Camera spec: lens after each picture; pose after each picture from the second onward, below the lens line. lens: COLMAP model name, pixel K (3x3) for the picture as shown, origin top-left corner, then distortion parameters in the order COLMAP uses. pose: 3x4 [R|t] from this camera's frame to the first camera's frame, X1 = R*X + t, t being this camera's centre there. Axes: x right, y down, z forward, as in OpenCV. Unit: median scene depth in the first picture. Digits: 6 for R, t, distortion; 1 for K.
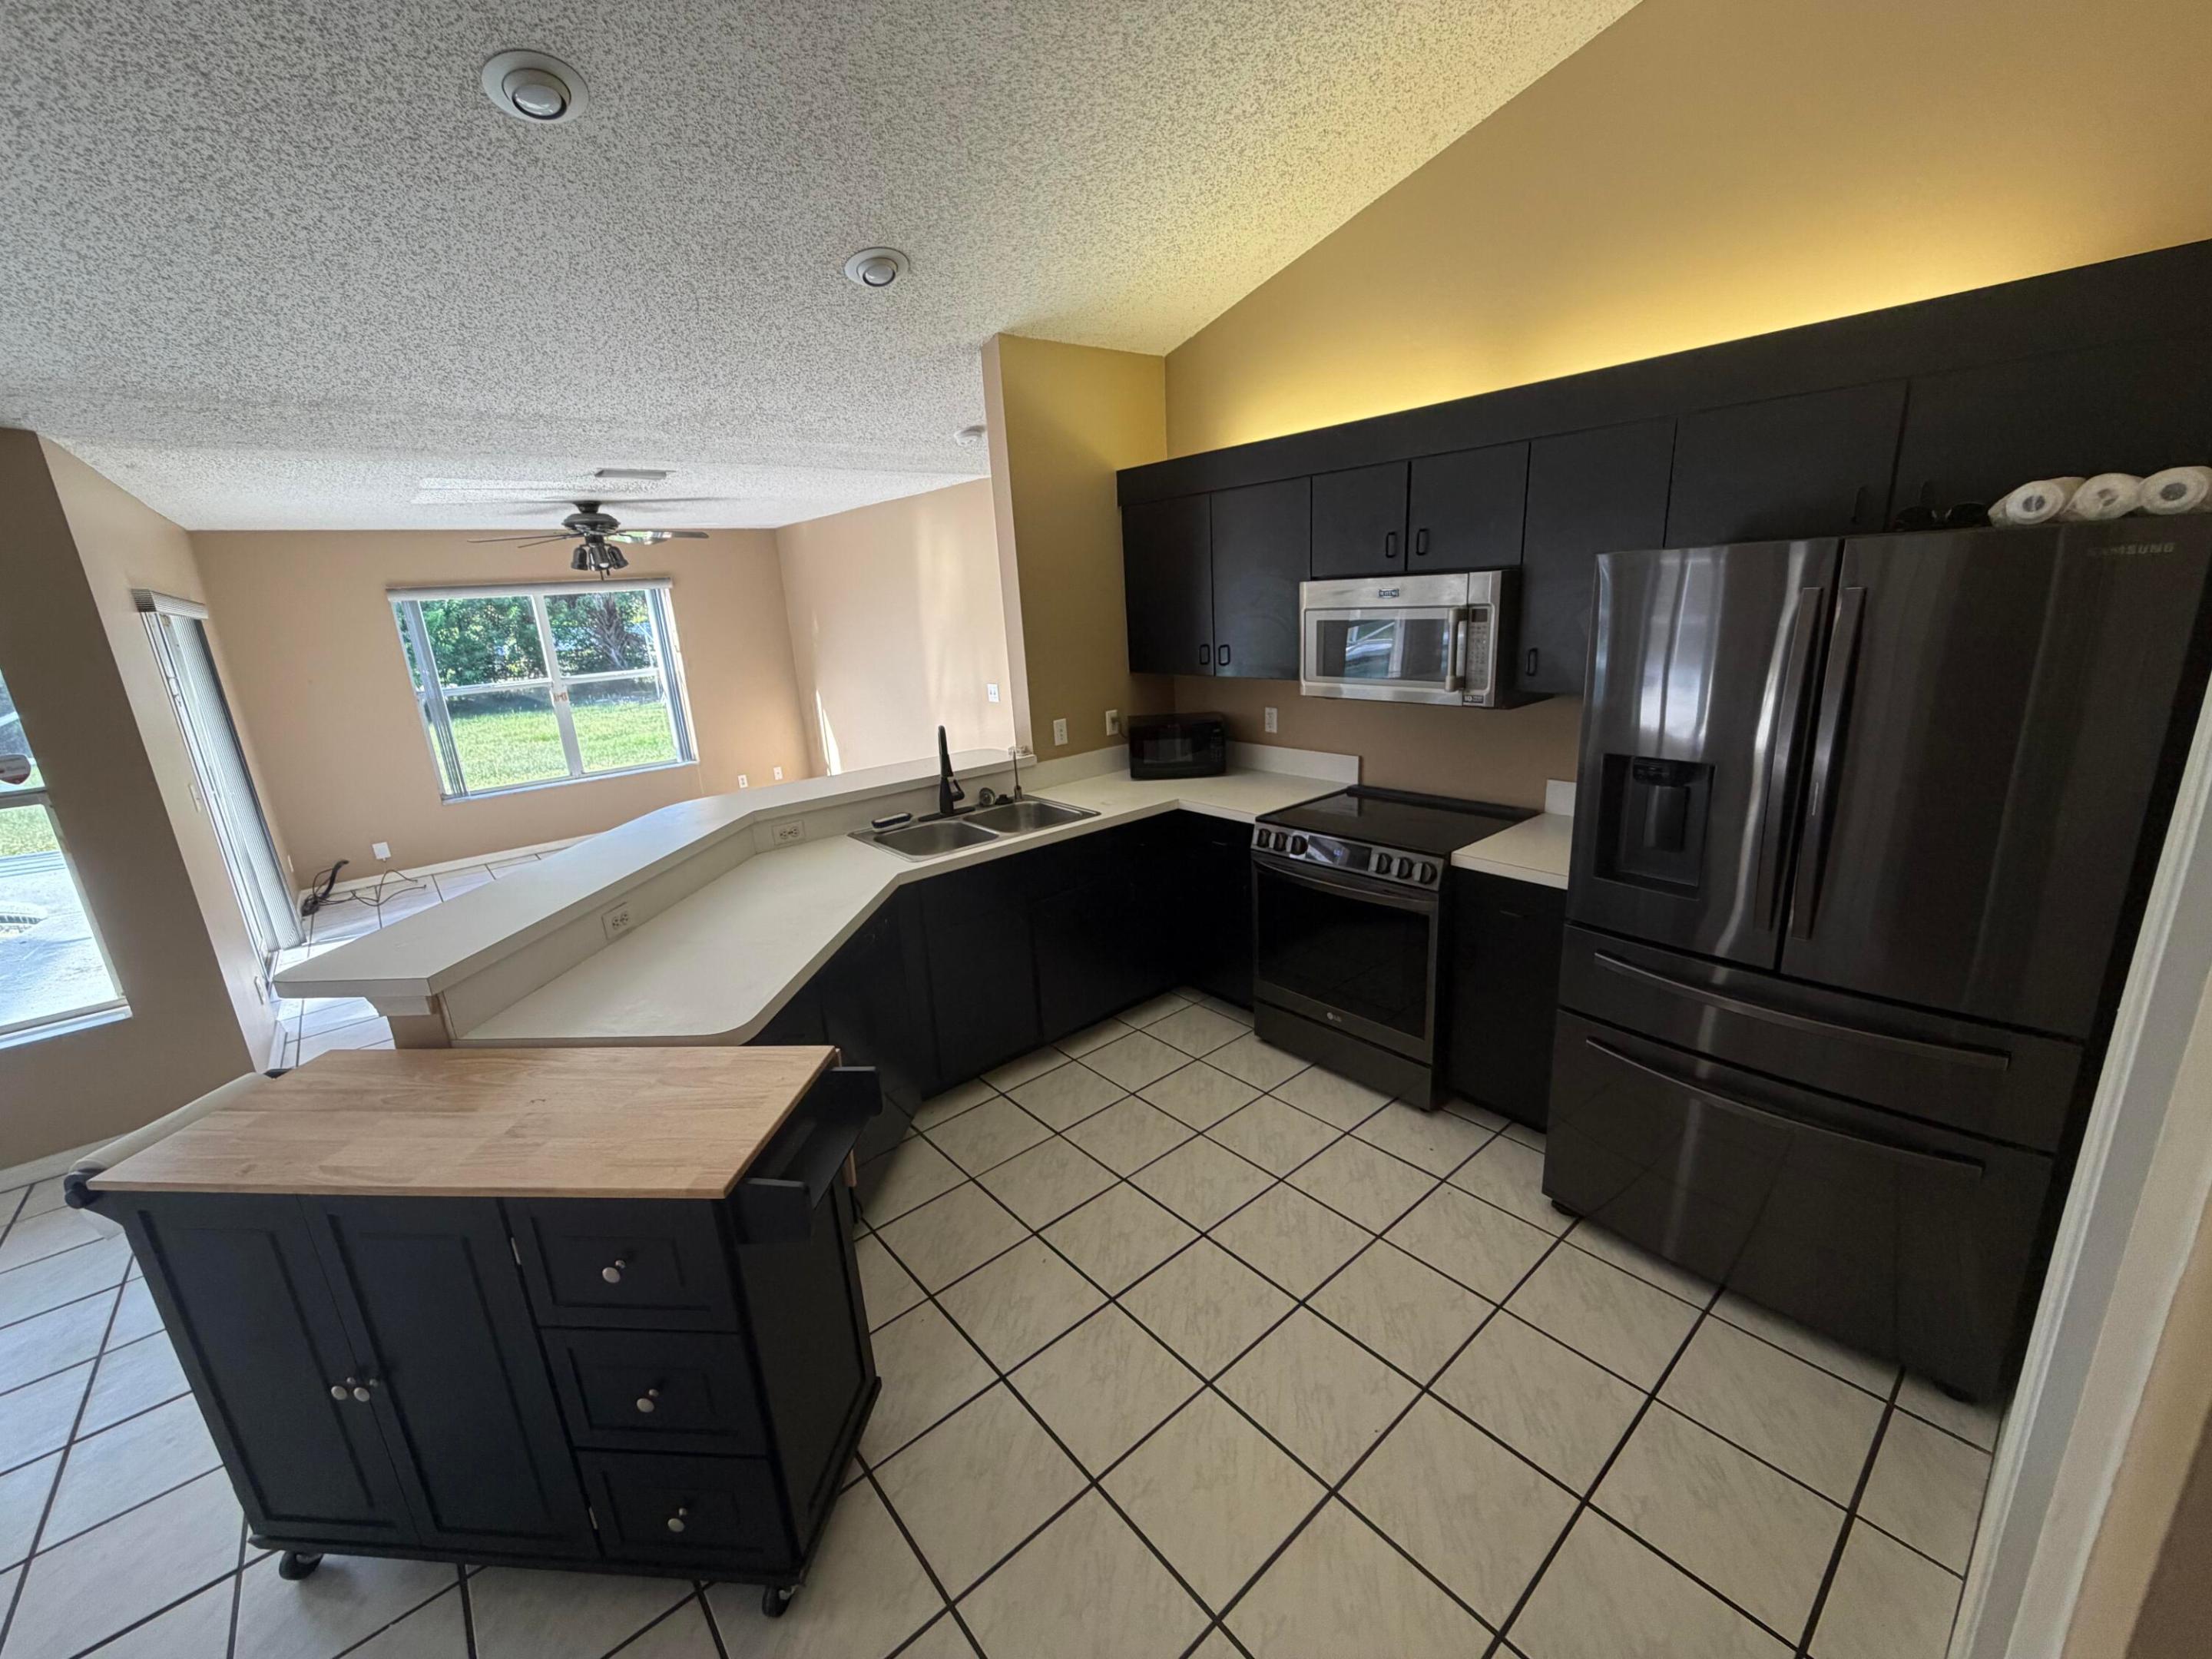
lens RADIAL K [[882.8, 0, 1099.9], [0, 882.8, 829.8], [0, 0, 1]] dist [0.000881, -0.000252]
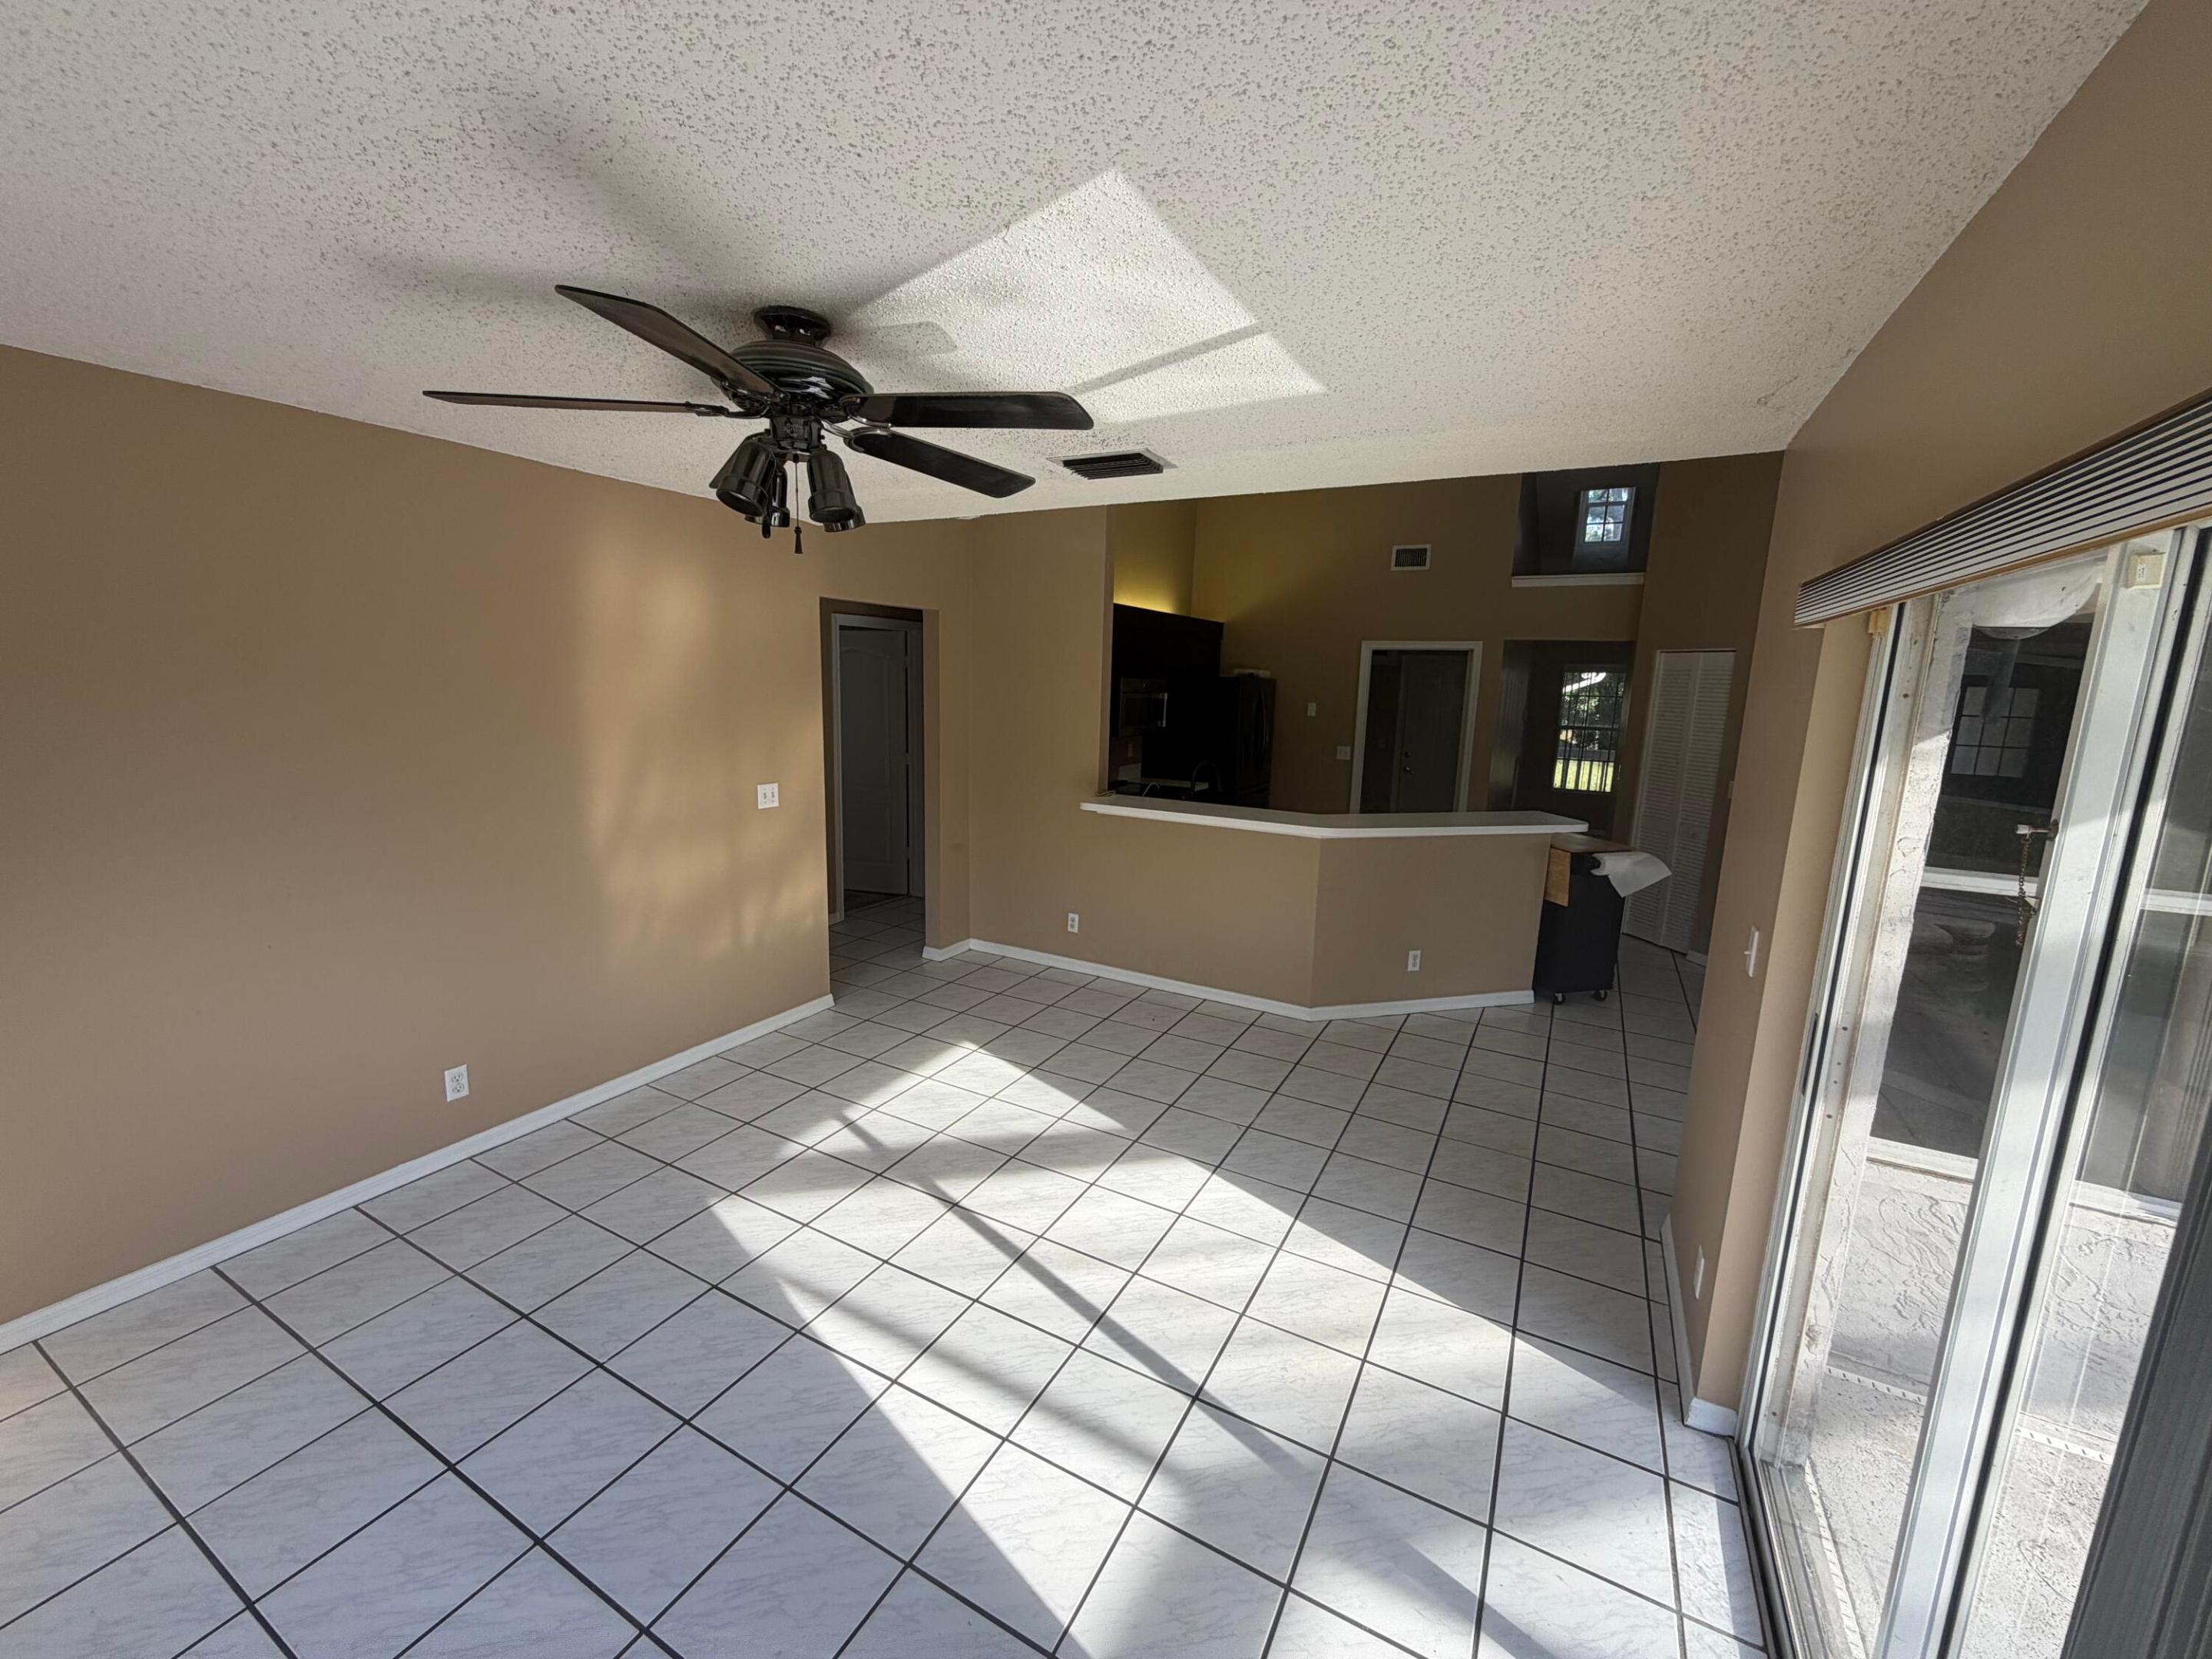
lens RADIAL K [[882.8, 0, 1090.9], [0, 882.8, 823.9], [0, 0, 1]] dist [0.000881, -0.000252]
pose [[-0.359579, -0.103471, 0.927360, -1.776945], [0.243487, 0.948997, 0.200296, -0.424678], [-0.900787, 0.297823, -0.316046, 1.977087]]
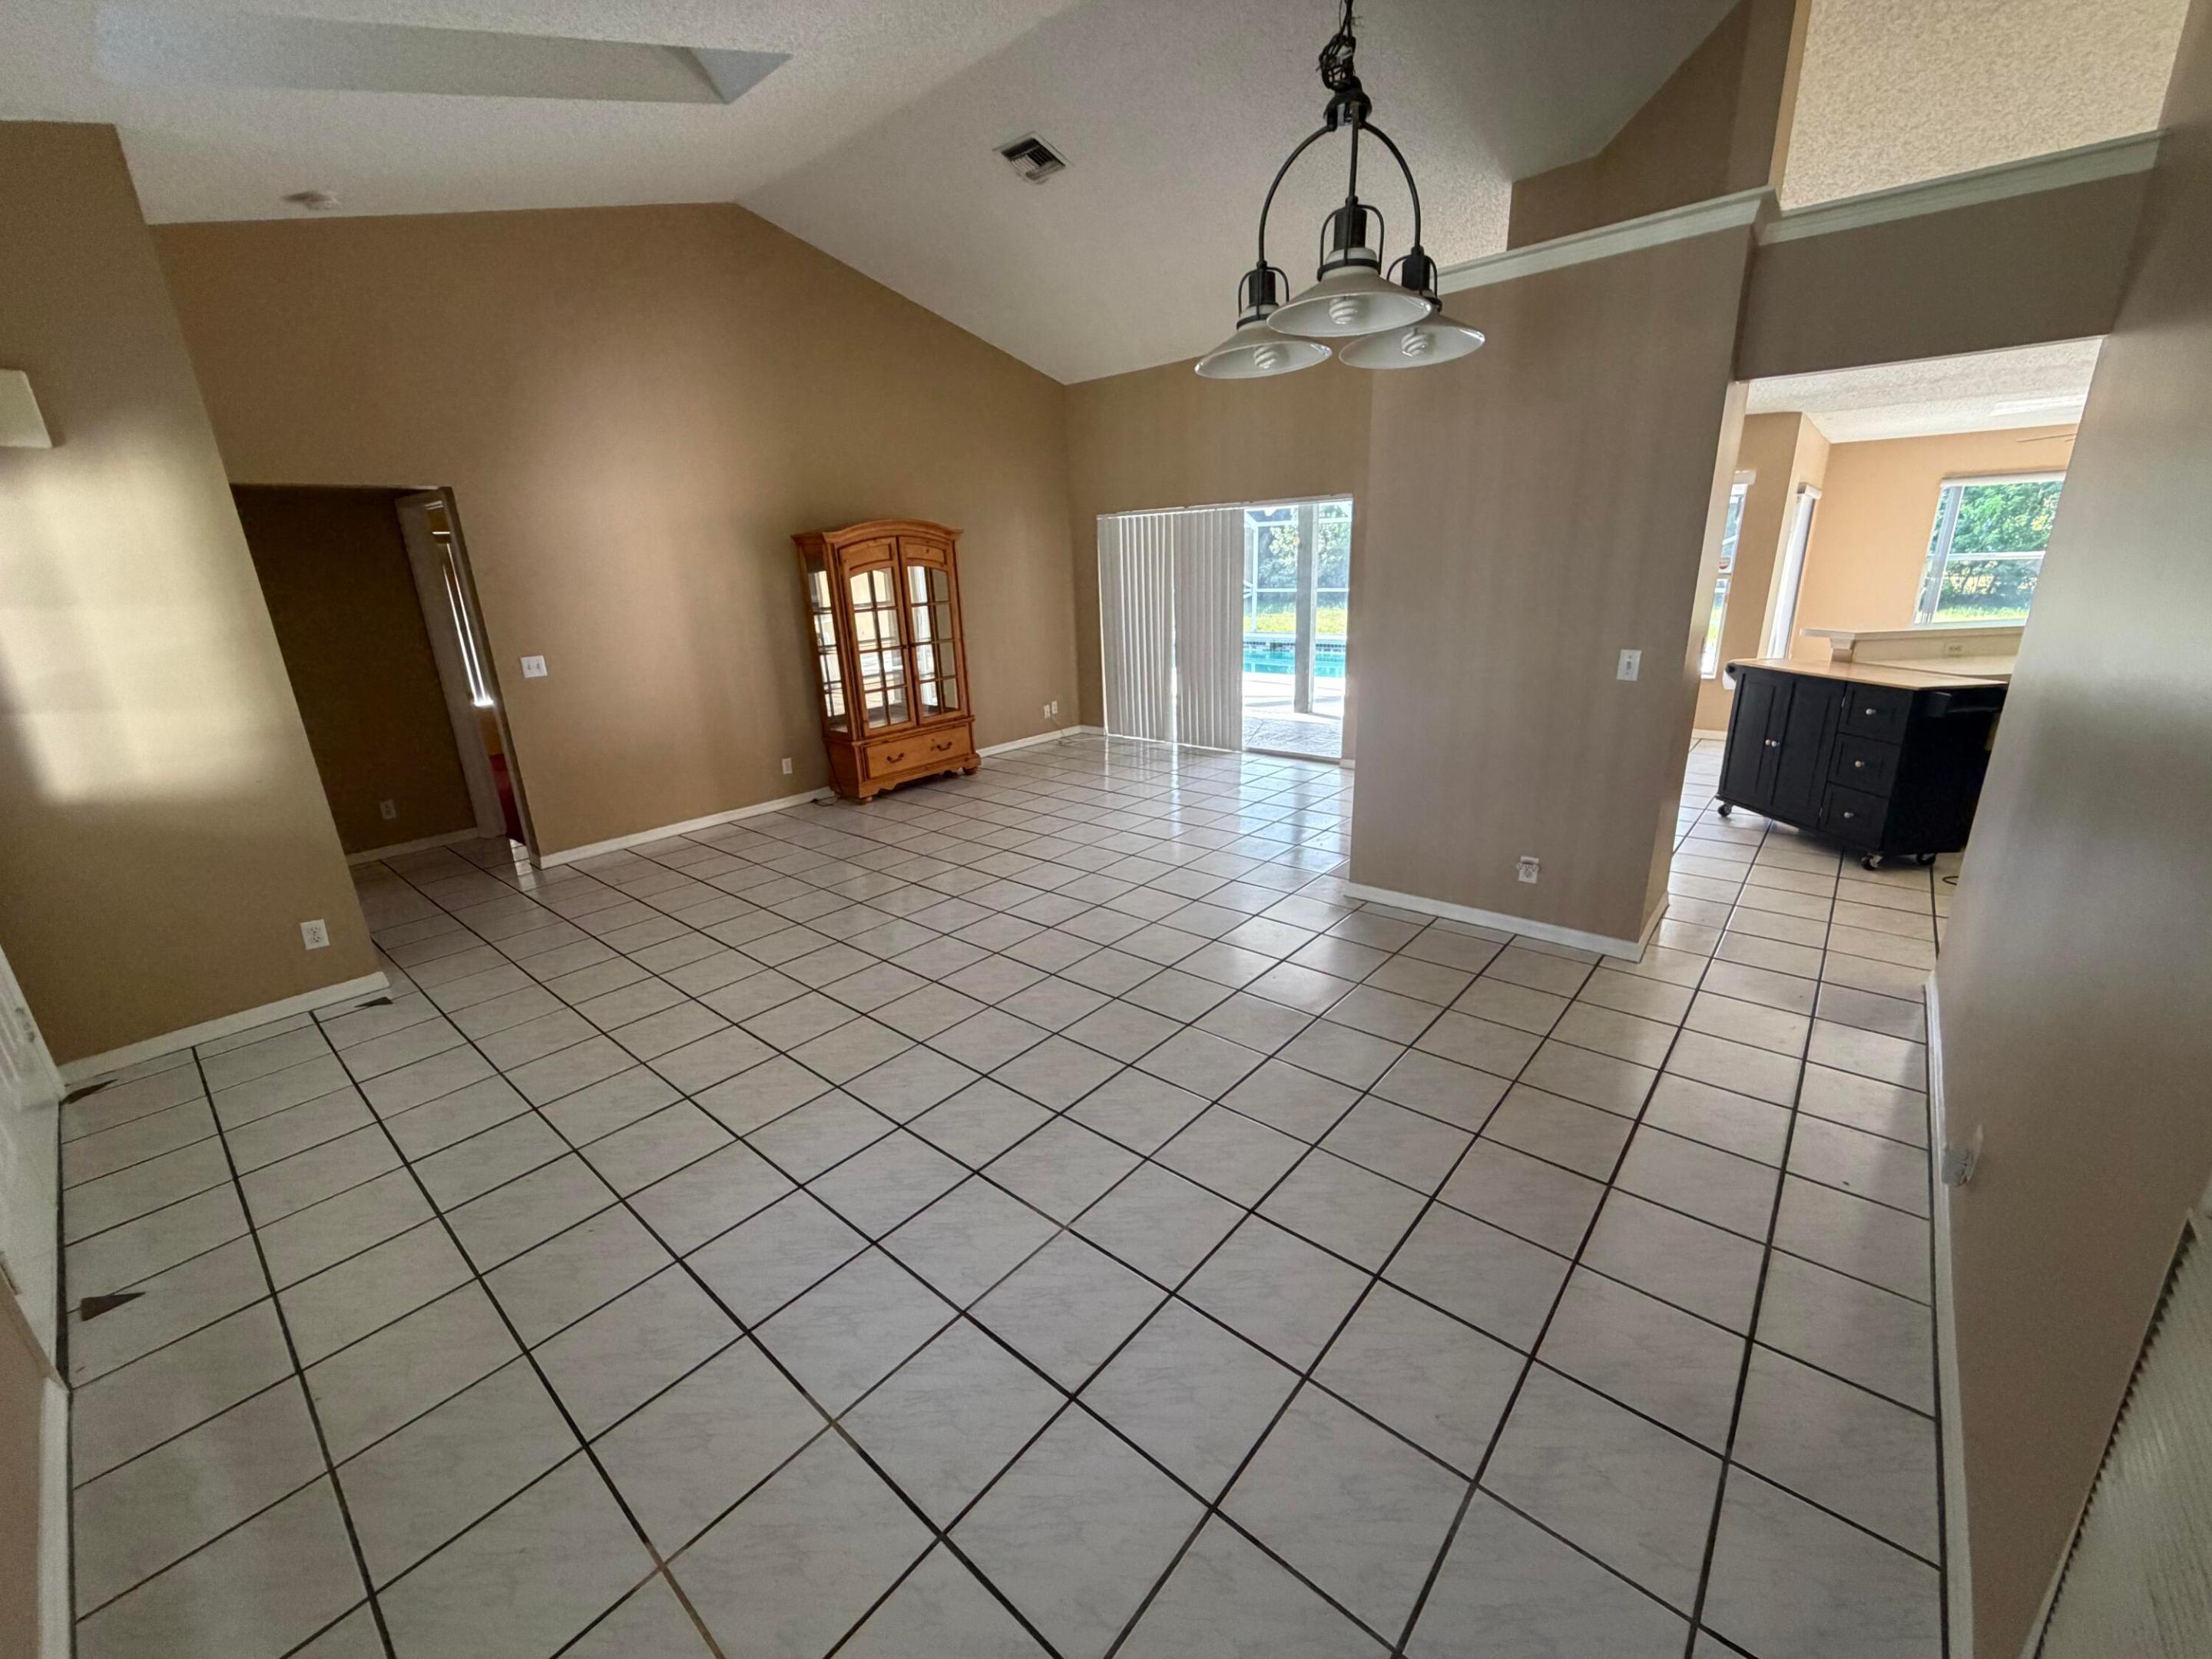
lens RADIAL K [[882.8, 0, 1086.3], [0, 882.8, 826.3], [0, 0, 1]] dist [0.000881, -0.000252]
pose [[0.155517, 0.340777, -0.927192, 0.970535], [-0.235078, 0.924414, 0.300327, 0.284628], [0.959455, 0.171256, 0.223871, -1.080219]]
